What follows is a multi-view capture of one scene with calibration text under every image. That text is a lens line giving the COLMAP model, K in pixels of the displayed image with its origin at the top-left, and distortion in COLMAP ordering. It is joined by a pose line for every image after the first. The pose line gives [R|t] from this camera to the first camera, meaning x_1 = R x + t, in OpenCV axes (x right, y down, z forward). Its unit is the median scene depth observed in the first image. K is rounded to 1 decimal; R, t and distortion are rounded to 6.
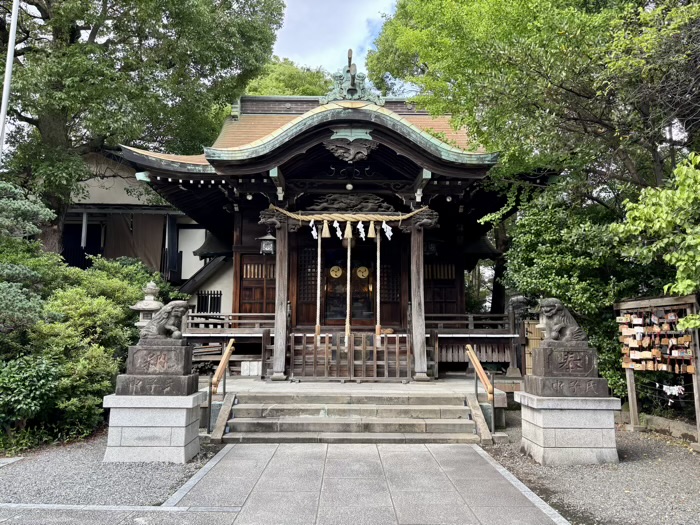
lens RADIAL K [[525.1, 0, 353.1], [0, 525.1, 260.2], [0, 0, 1]] dist [0.071001, -0.083292]
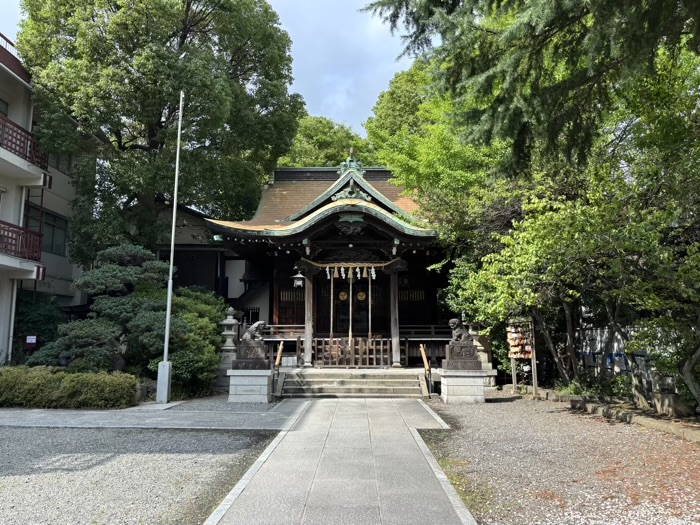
lens RADIAL K [[538.1, 0, 350.0], [0, 538.1, 262.5], [0, 0, 1]] dist [0.069600, -0.002646]
pose [[0.999661, -0.008819, -0.024516, 0.030253], [0.008787, 0.999960, -0.001408, -0.087810], [0.024527, 0.001192, 0.999698, -0.633908]]
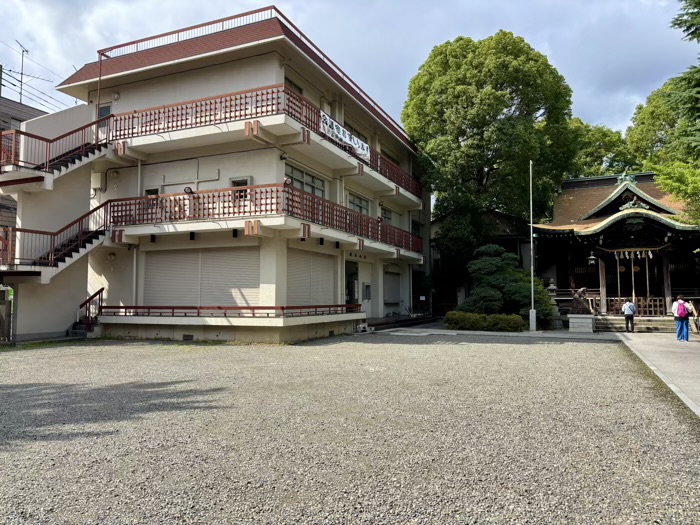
lens RADIAL K [[525.1, 0, 353.1], [0, 525.1, 260.2], [0, 0, 1]] dist [0.071001, -0.083292]
pose [[0.915604, -0.040619, -0.400023, -0.210472], [0.065589, 0.996647, 0.048923, -0.240435], [0.396695, -0.071031, 0.915198, -1.773168]]
